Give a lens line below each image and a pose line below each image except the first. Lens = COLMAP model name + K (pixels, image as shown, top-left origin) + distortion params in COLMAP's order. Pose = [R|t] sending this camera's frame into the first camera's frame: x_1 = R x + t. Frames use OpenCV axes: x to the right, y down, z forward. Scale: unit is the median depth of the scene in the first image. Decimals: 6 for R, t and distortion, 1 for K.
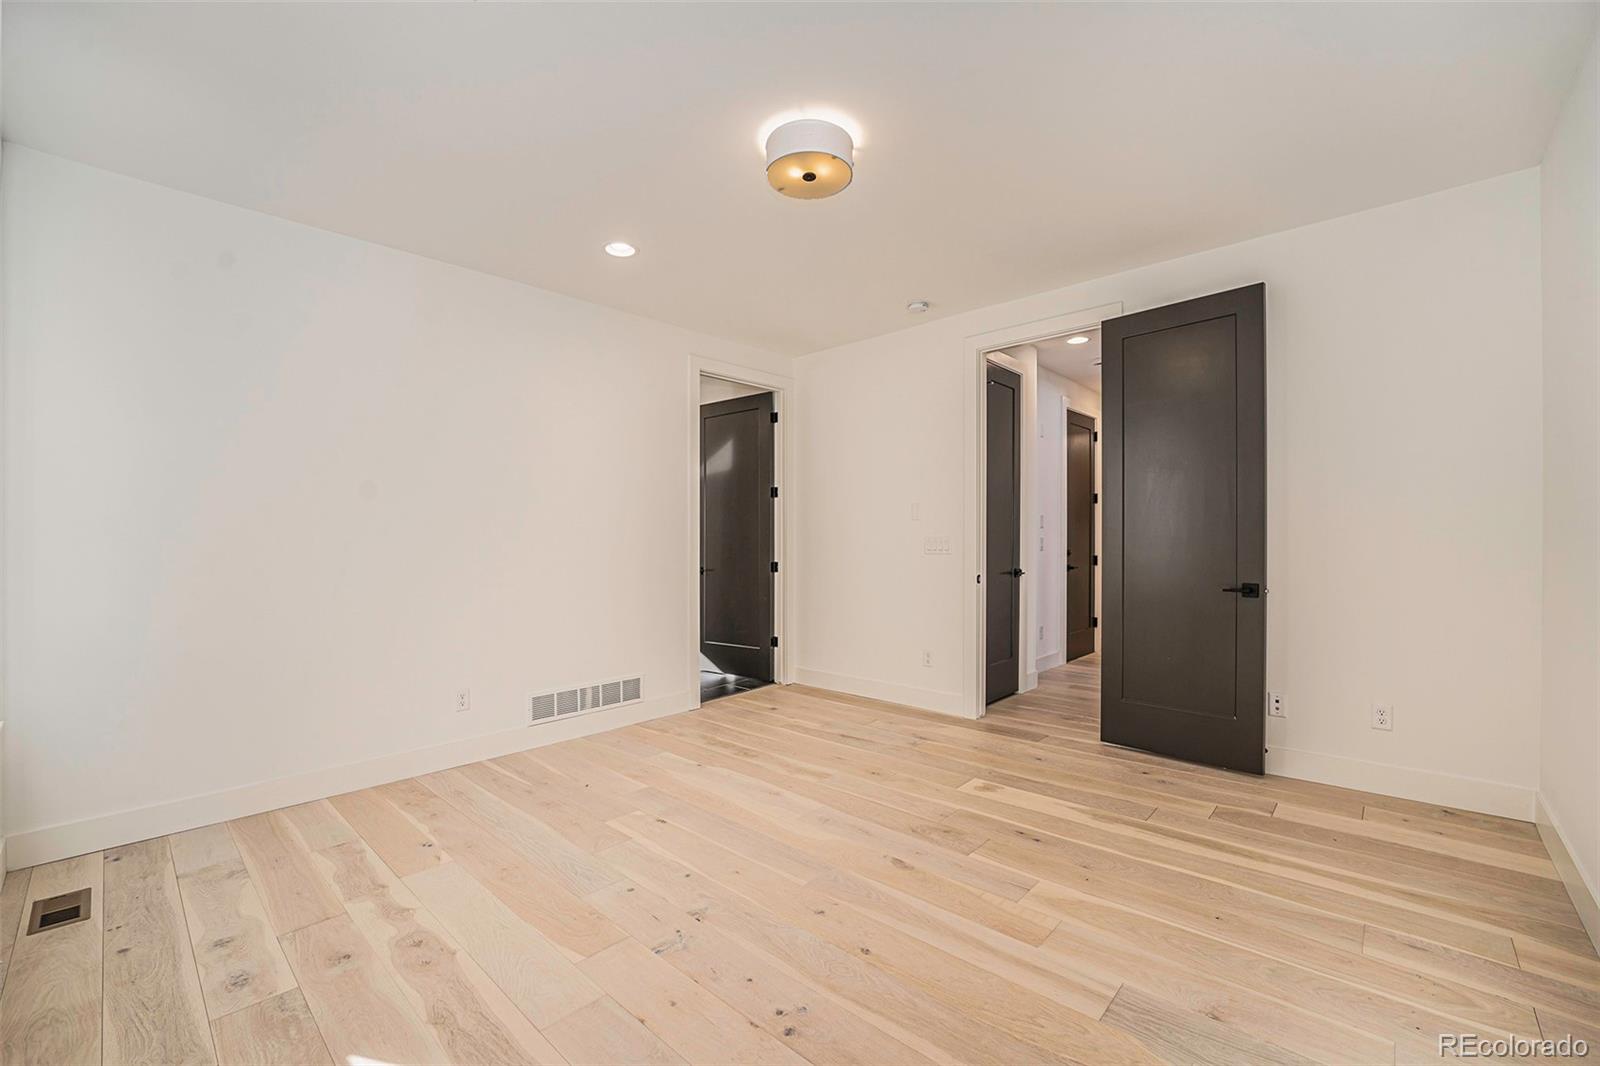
lens RADIAL K [[653.7, 0, 801.3], [0, 653.7, 543.6], [0, 0, 1]] dist [-0.000604, -0.000317]
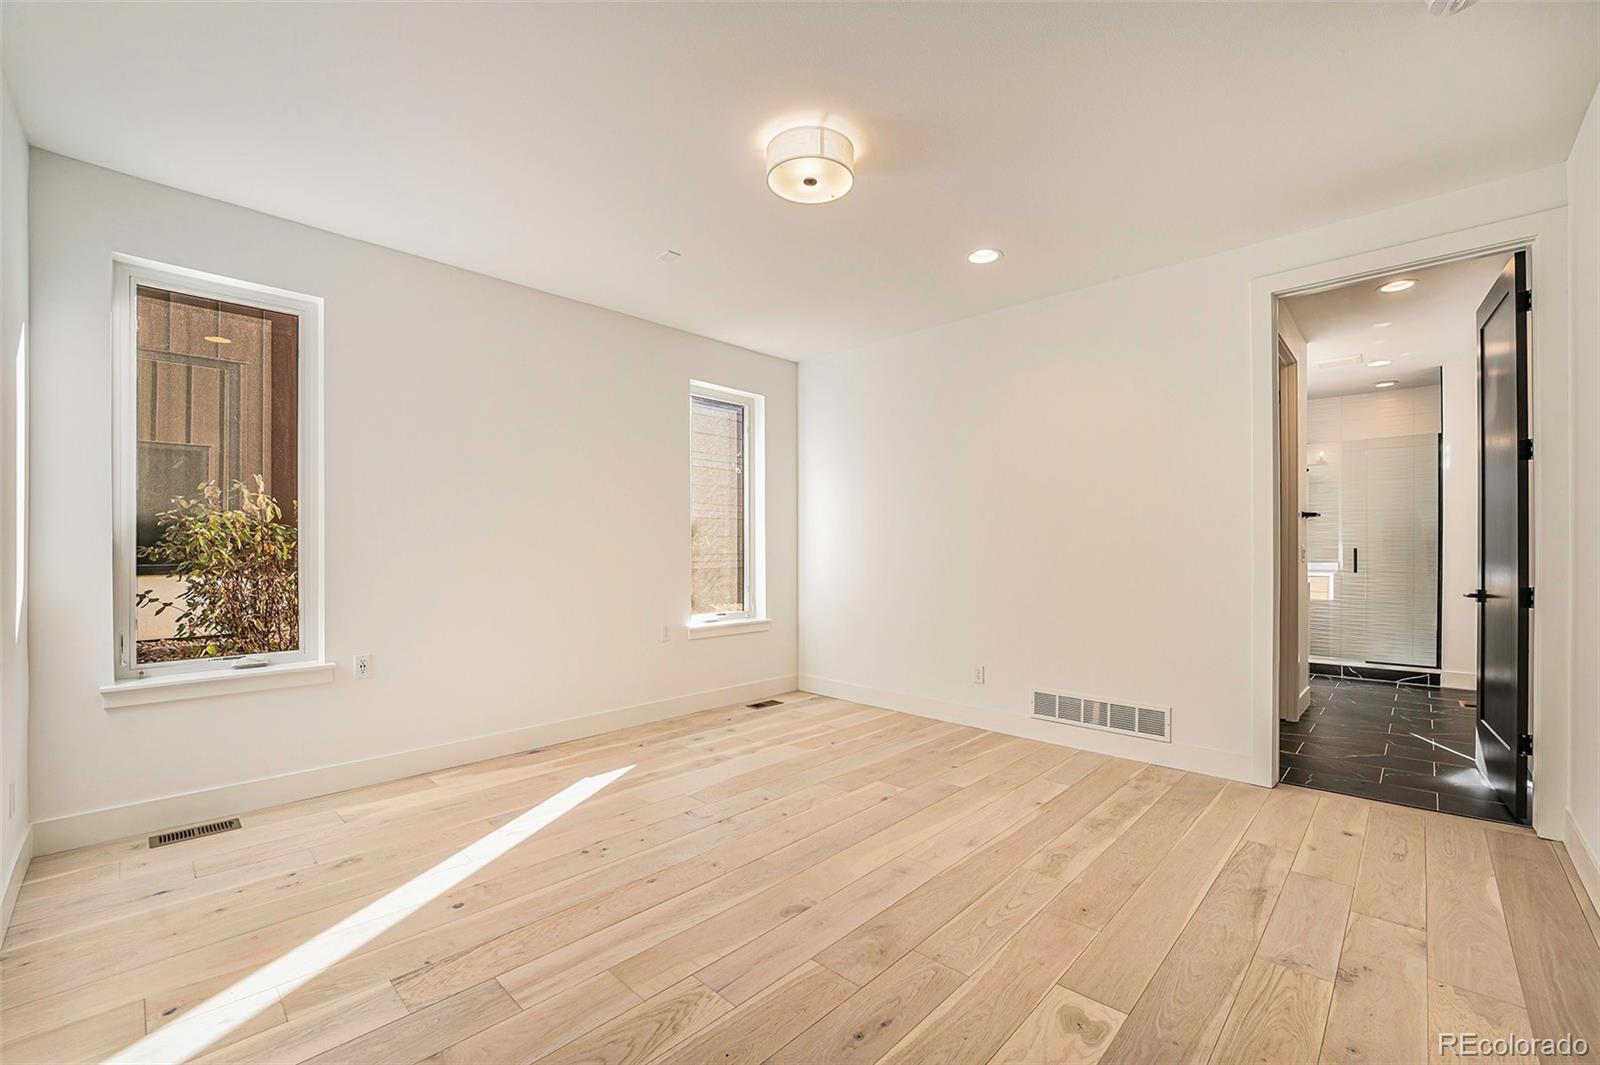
lens RADIAL K [[653.7, 0, 801.3], [0, 653.7, 543.1], [0, 0, 1]] dist [-0.000604, -0.000317]
pose [[-0.009527, -0.000204, -0.999955, 0.730041], [0.001719, 0.999998, -0.000221, -0.005209], [0.999953, -0.001721, -0.009527, 0.715003]]
